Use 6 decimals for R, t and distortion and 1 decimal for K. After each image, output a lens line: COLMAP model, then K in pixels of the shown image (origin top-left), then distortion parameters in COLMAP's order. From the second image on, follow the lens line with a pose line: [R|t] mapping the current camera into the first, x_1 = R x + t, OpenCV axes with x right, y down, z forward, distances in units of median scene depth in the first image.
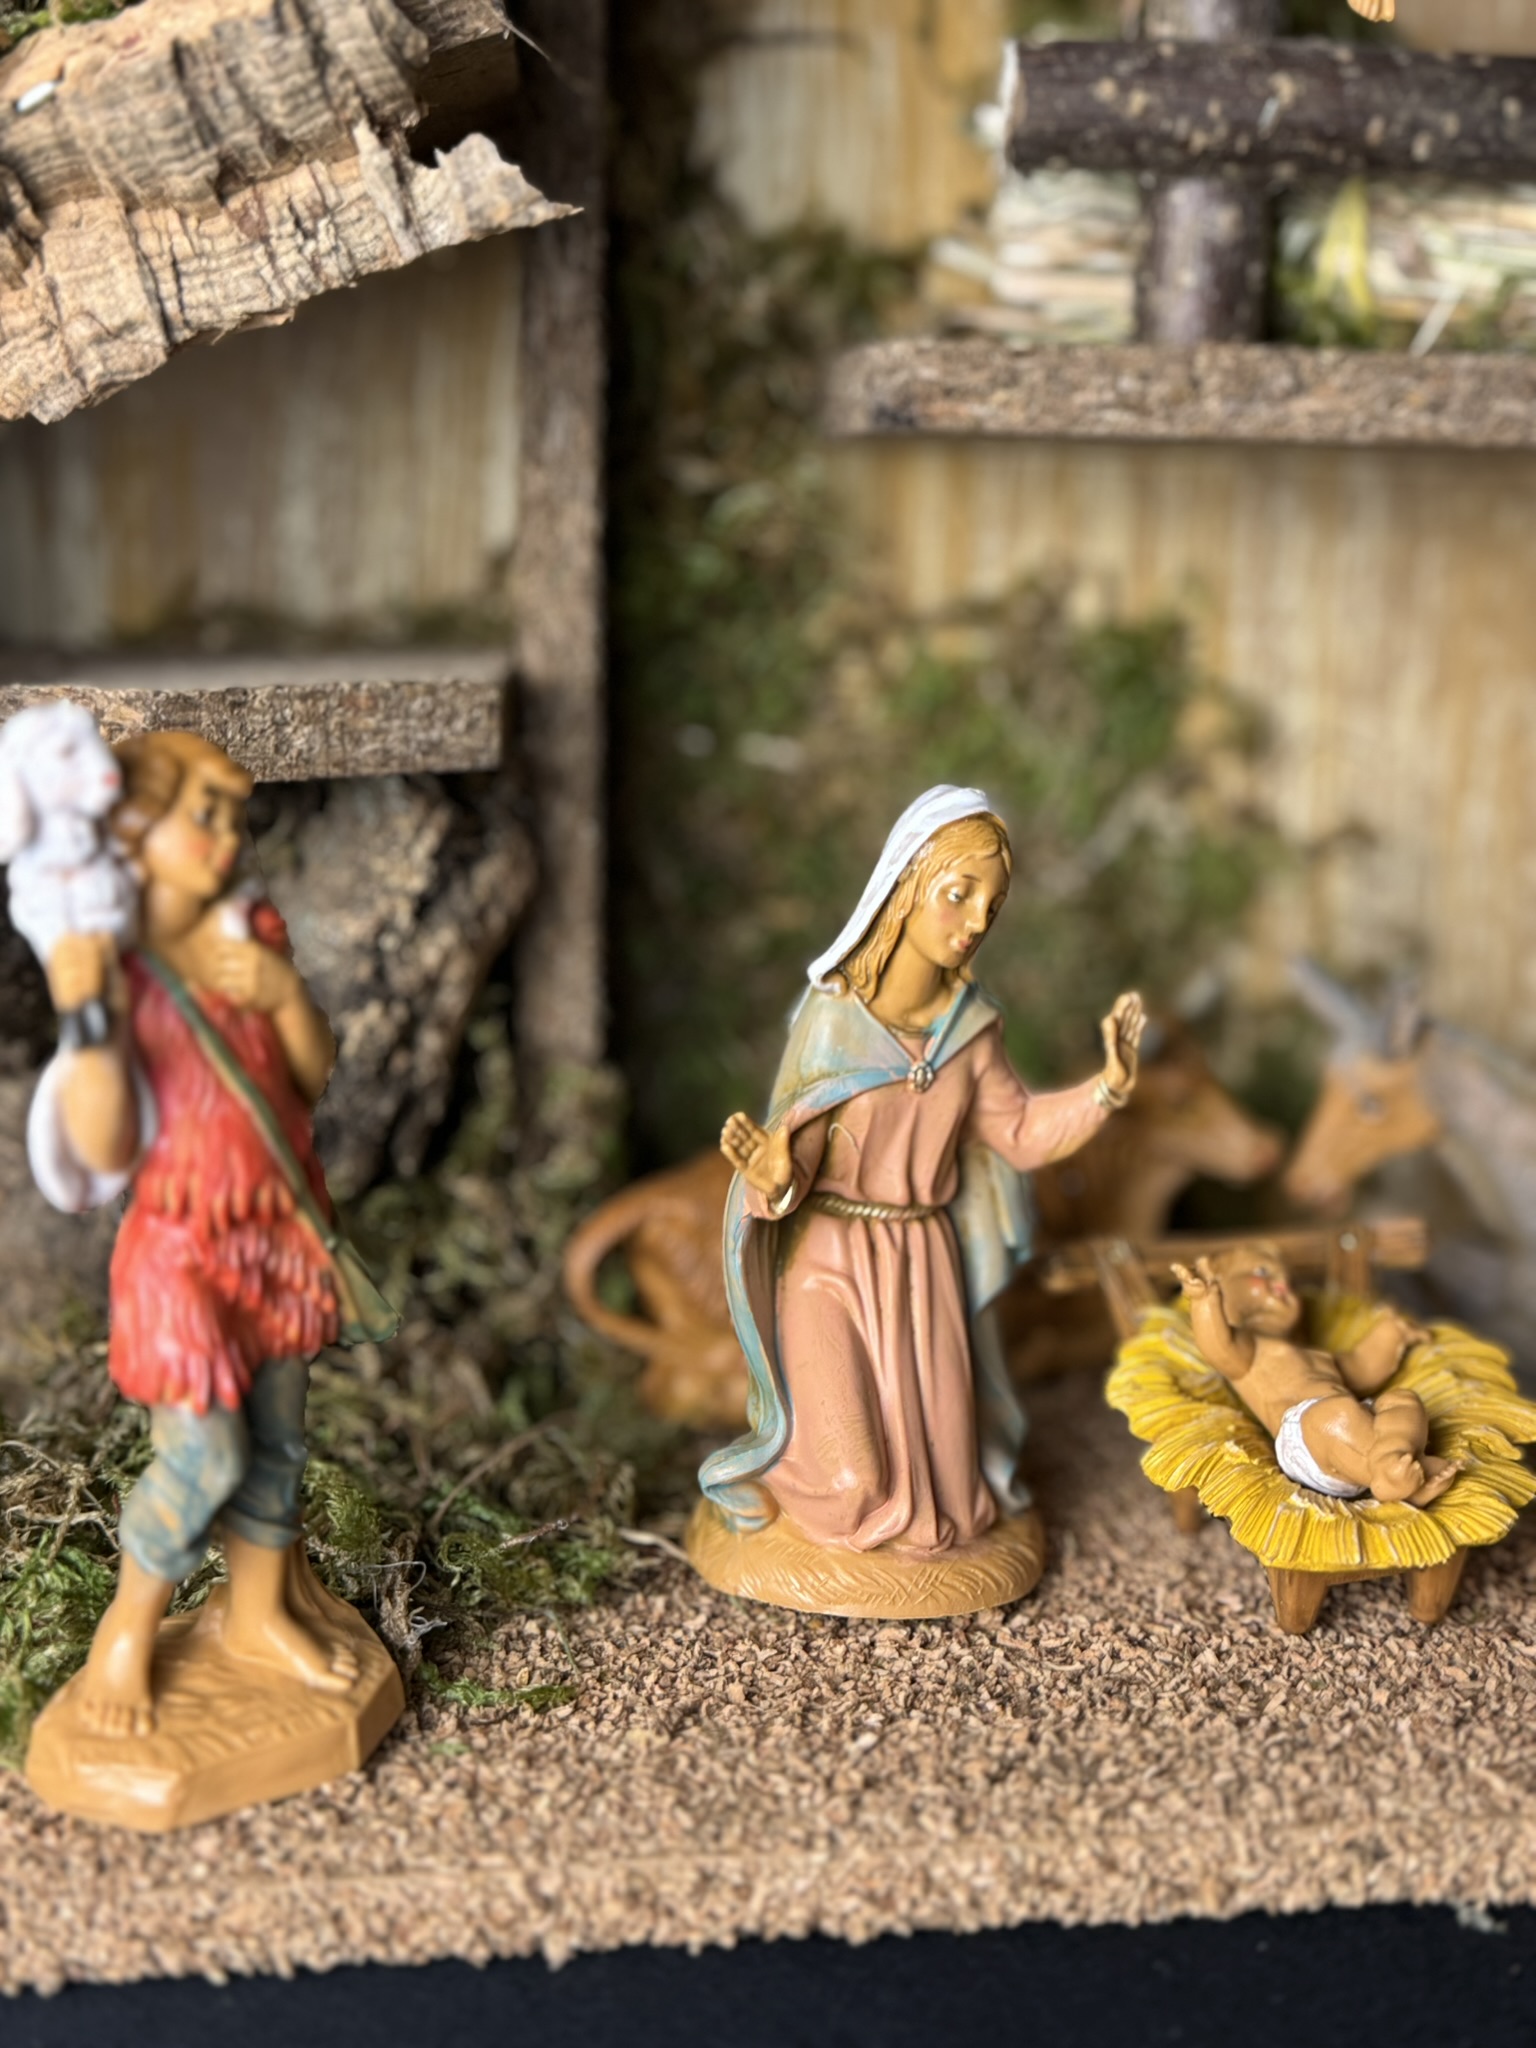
lens RADIAL K [[2499.7, 0, 772.2], [0, 2499.7, 1042.3], [0, 0, 1]] dist [0.002597, 0.000000]
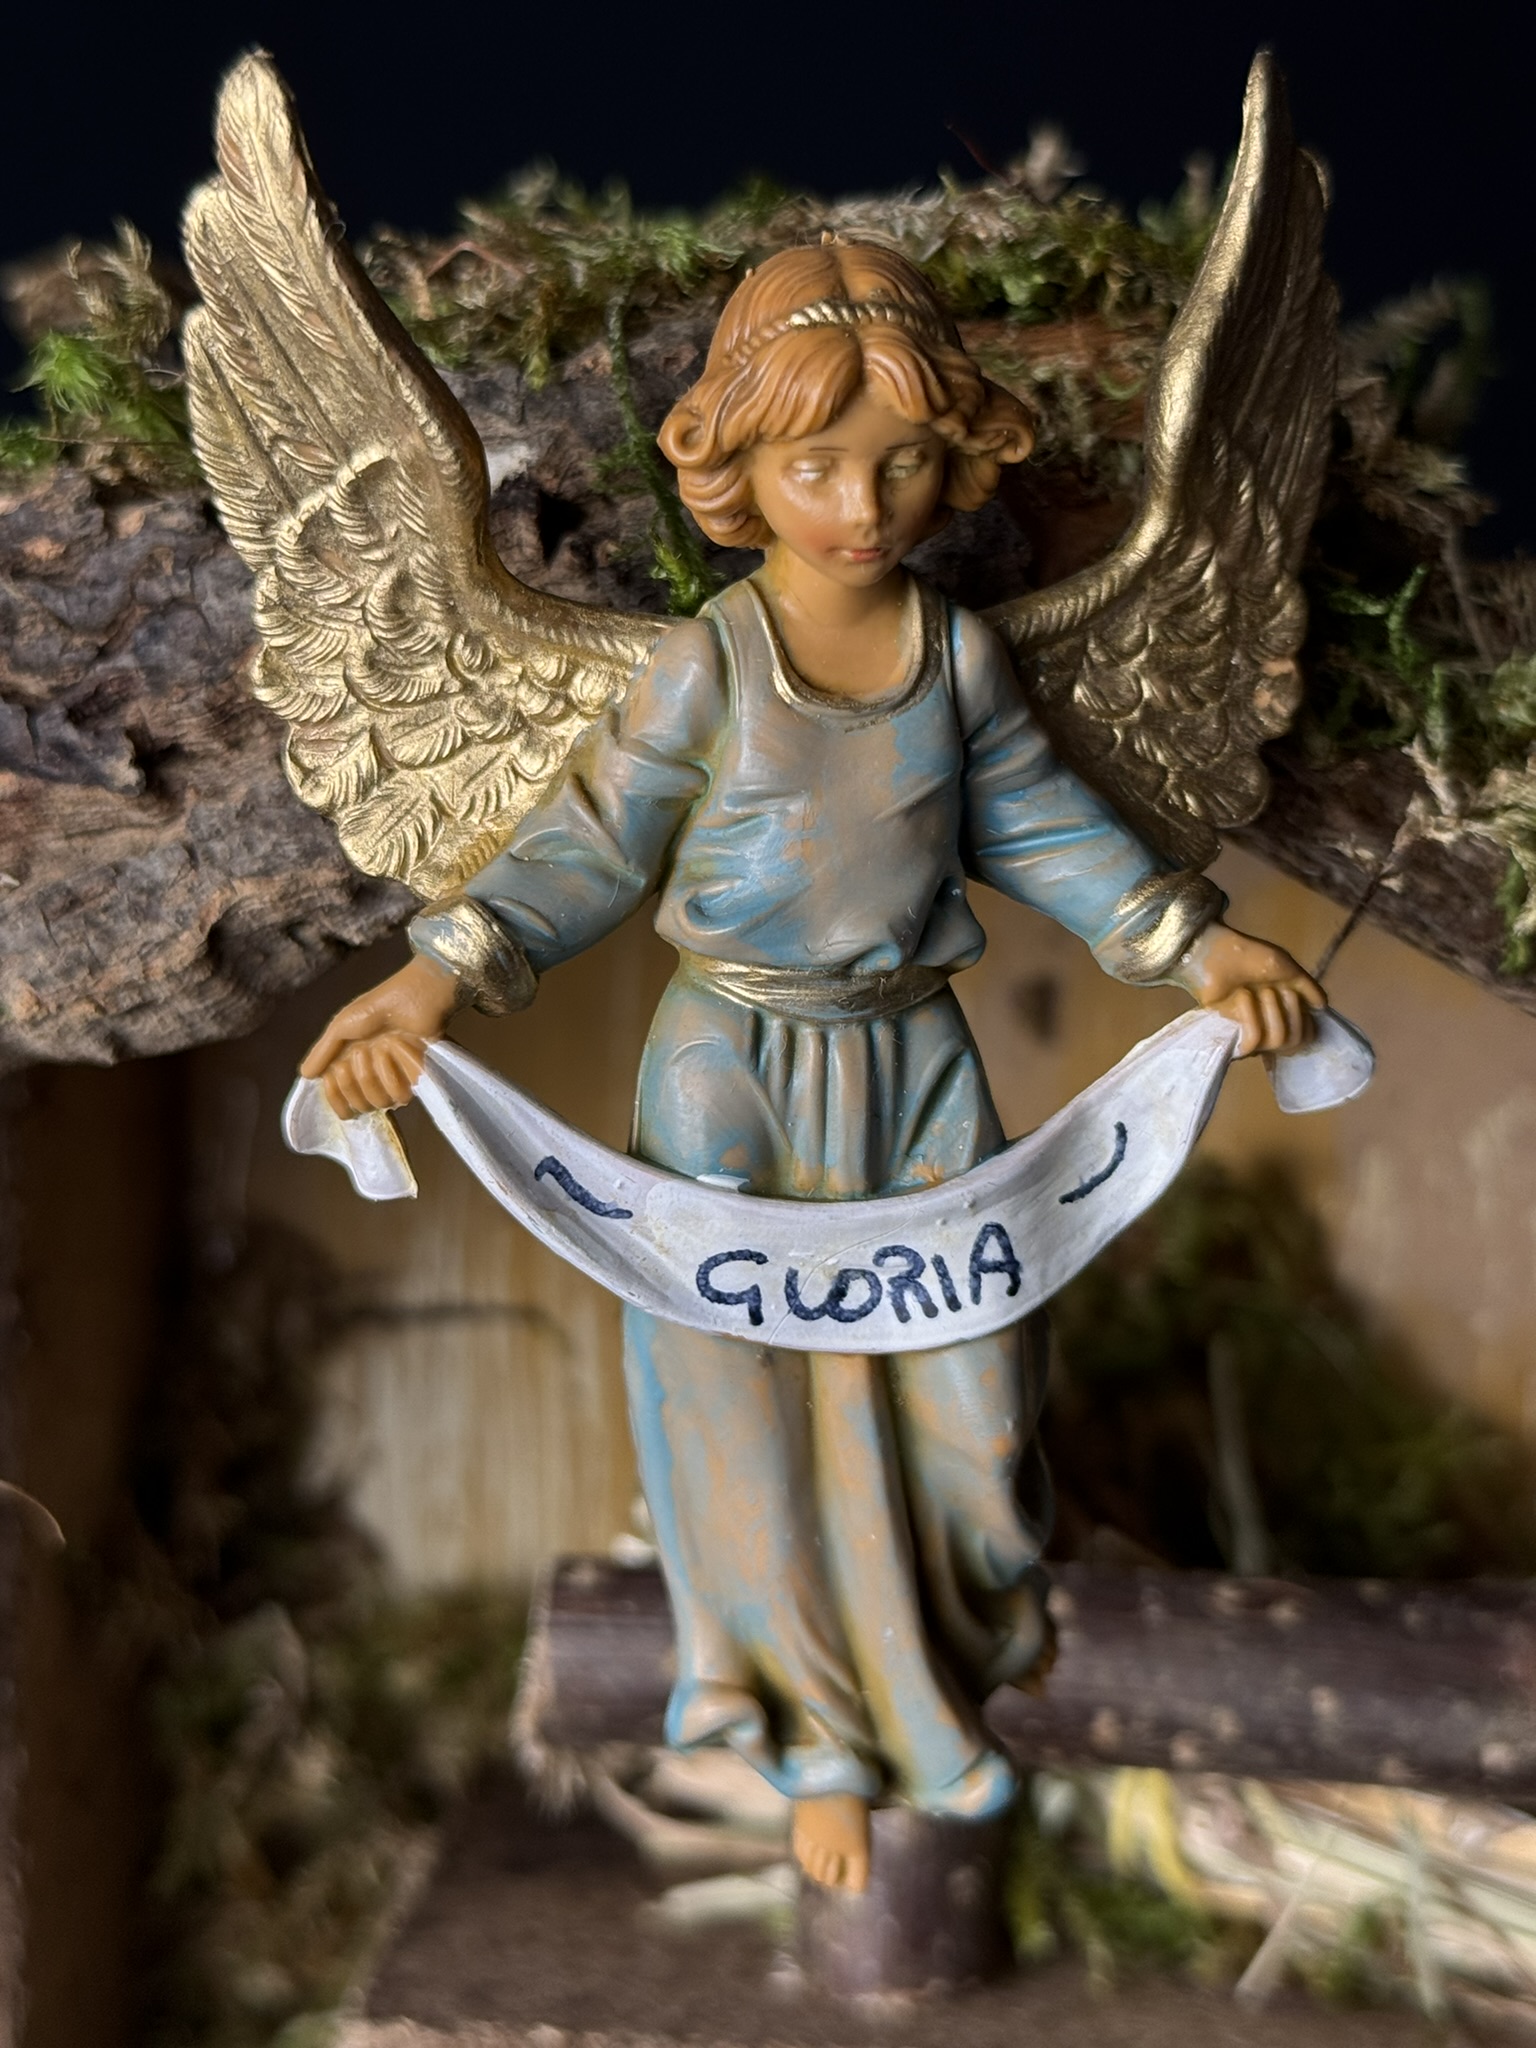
lens RADIAL K [[3288.5, 0, 755.6], [0, 3288.5, 1034.9], [0, 0, 1]] dist [0.167275, 0.000000]
pose [[0.984022, 0.012261, -0.177625, 0.326897], [-0.041801, 0.985651, -0.163538, -0.429504], [0.173072, 0.168350, 0.970415, 0.142199]]
